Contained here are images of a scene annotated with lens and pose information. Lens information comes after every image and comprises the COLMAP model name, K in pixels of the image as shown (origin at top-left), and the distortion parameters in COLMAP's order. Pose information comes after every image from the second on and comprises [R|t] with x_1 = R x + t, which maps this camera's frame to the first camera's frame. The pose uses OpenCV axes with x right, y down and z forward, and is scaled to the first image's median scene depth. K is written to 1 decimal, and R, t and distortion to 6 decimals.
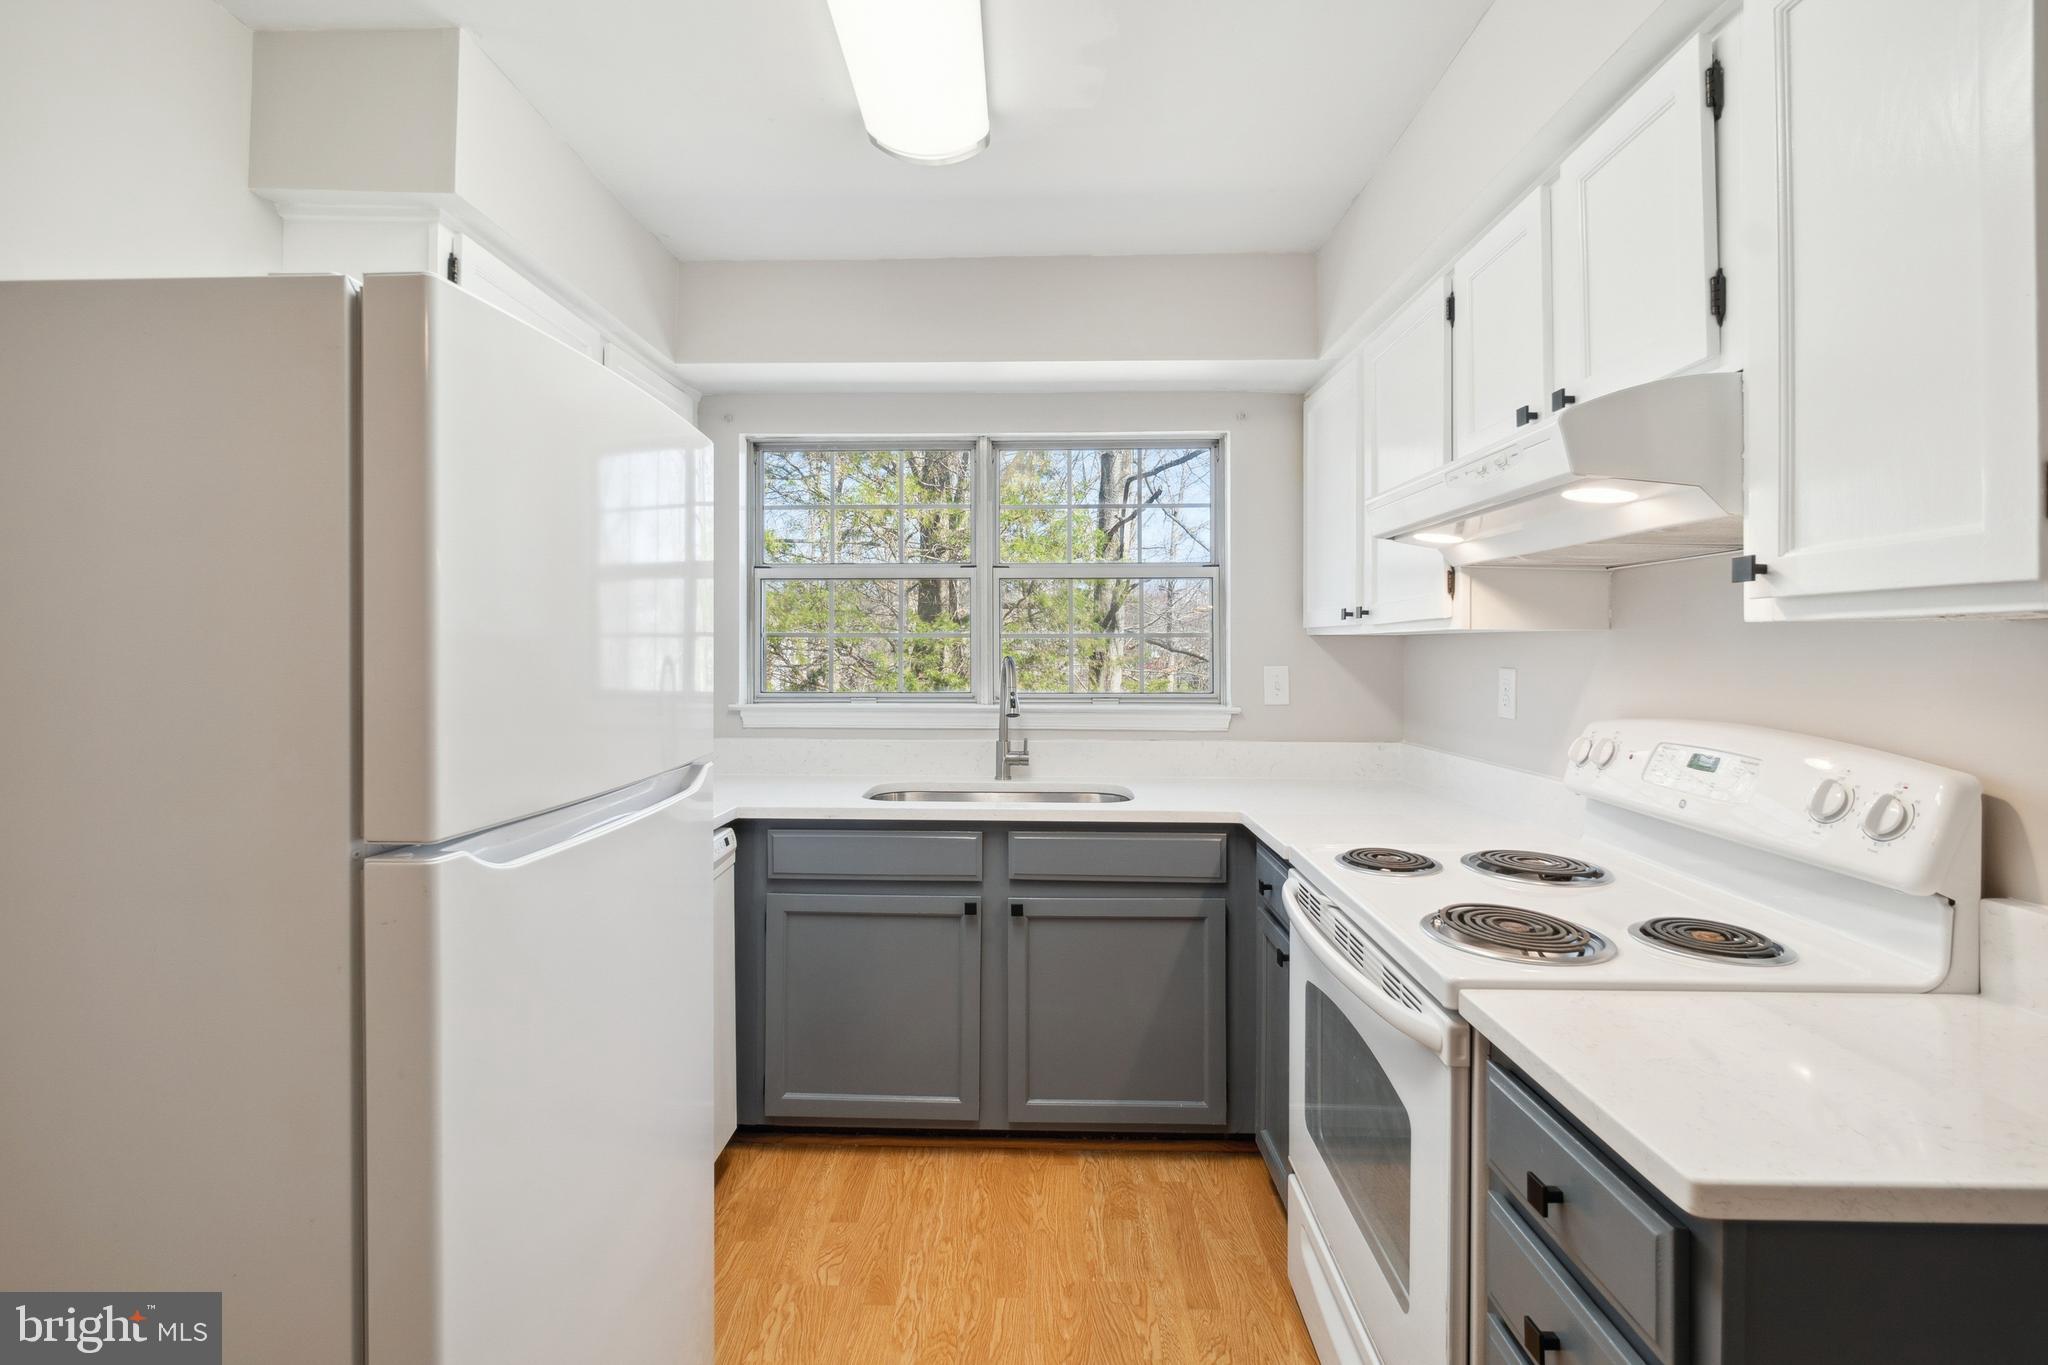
lens RADIAL K [[929.1, 0, 1020.2], [0, 929.1, 643.9], [0, 0, 1]] dist [-0.003667, -0.000128]
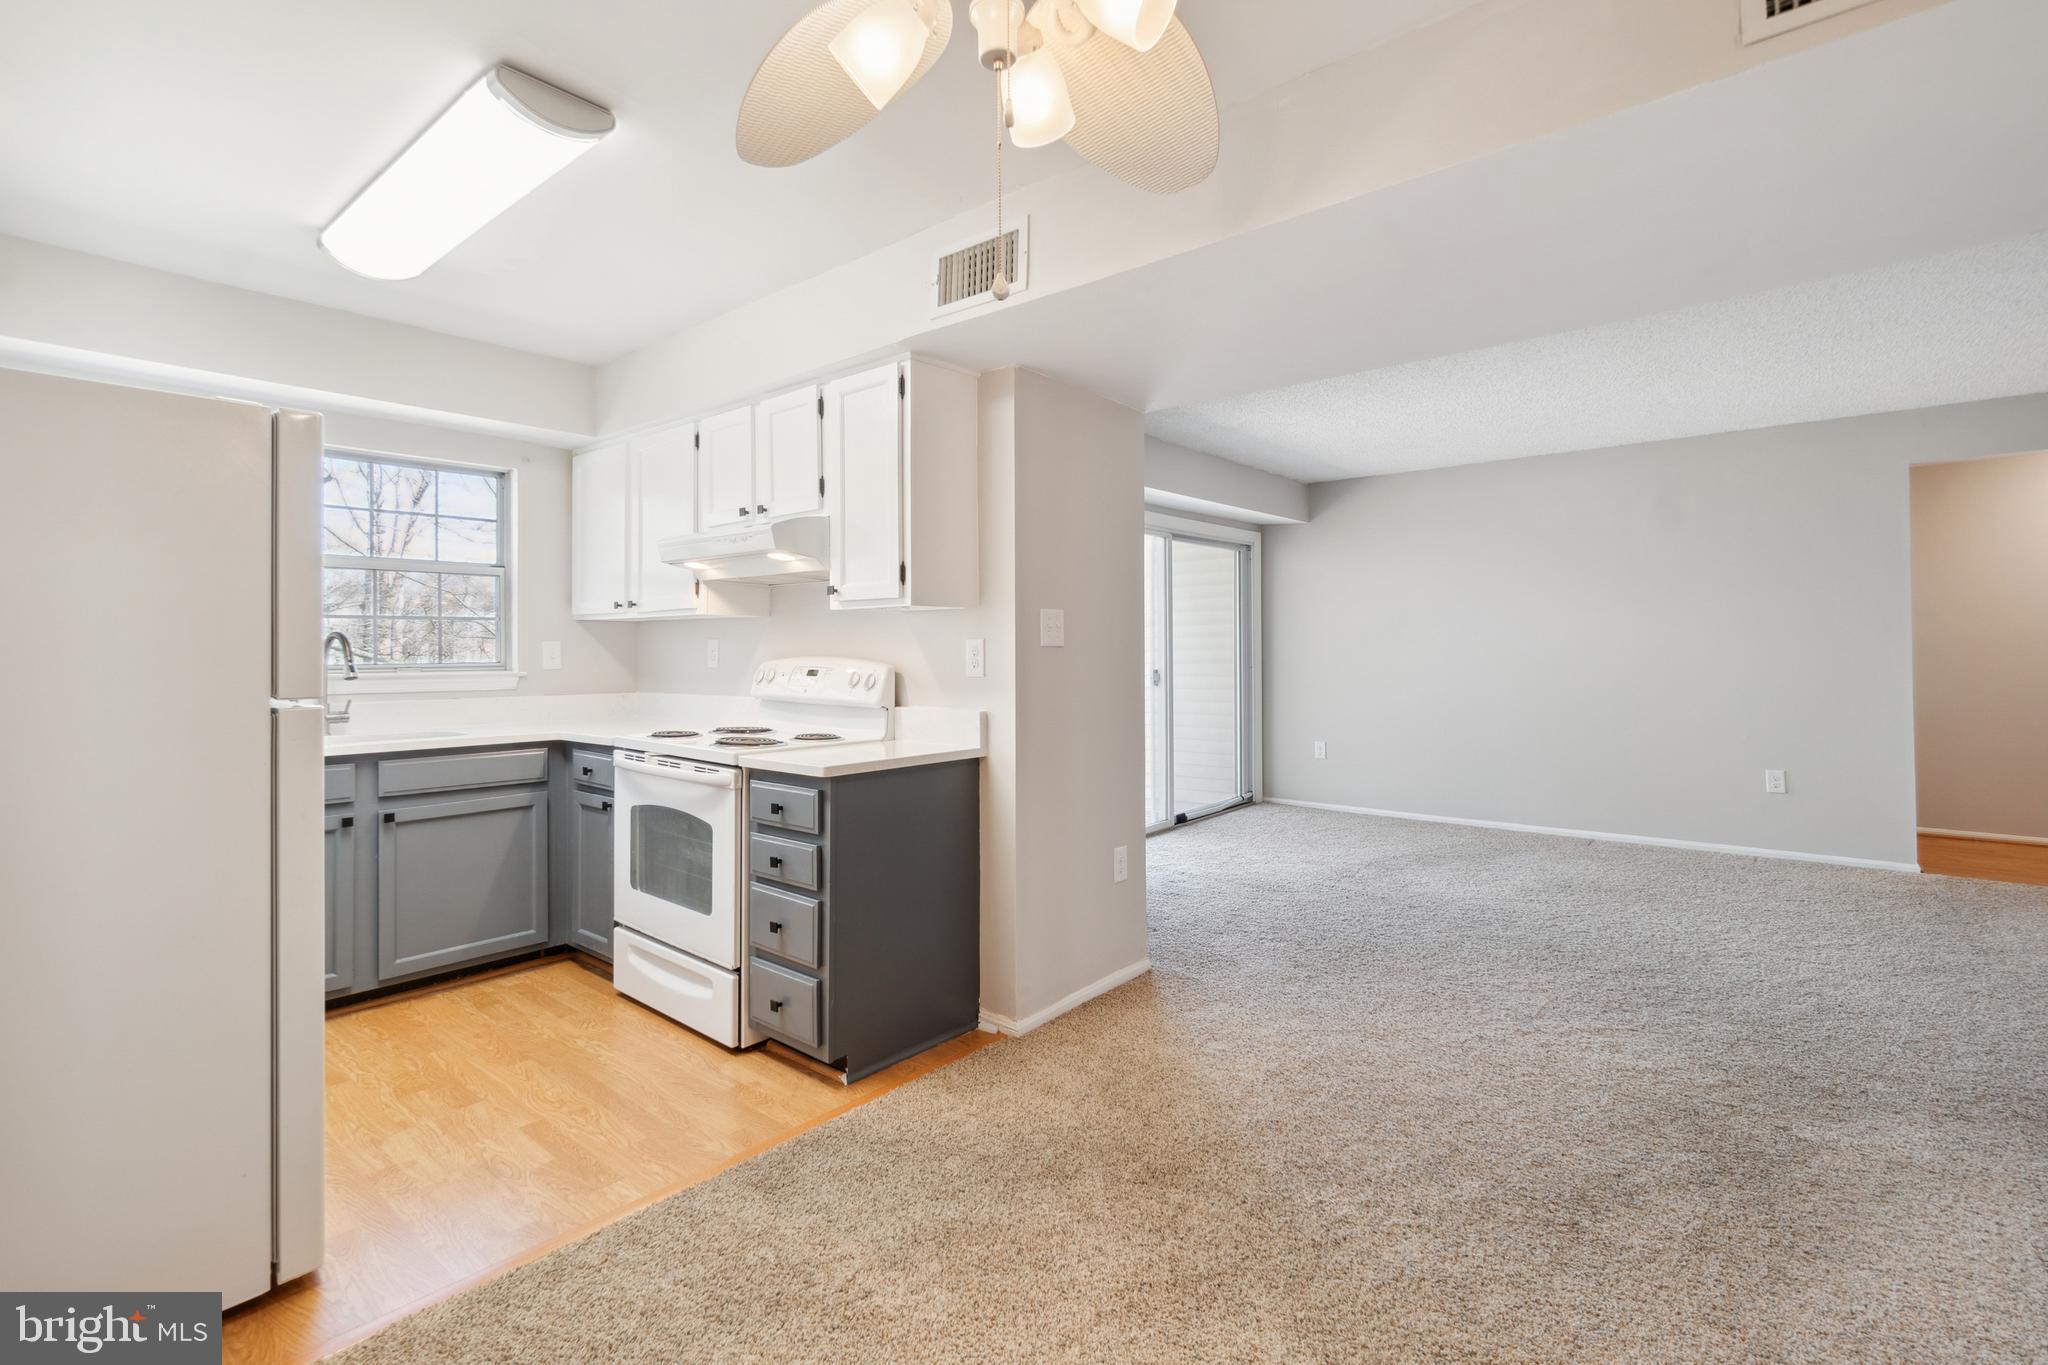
lens RADIAL K [[929.1, 0, 1015.8], [0, 929.1, 638.5], [0, 0, 1]] dist [-0.003667, -0.000128]
pose [[0.629333, 0.005513, 0.777116, -0.471539], [0.001111, 0.999967, -0.007994, 0.039489], [-0.777135, 0.005894, 0.629306, -0.540370]]
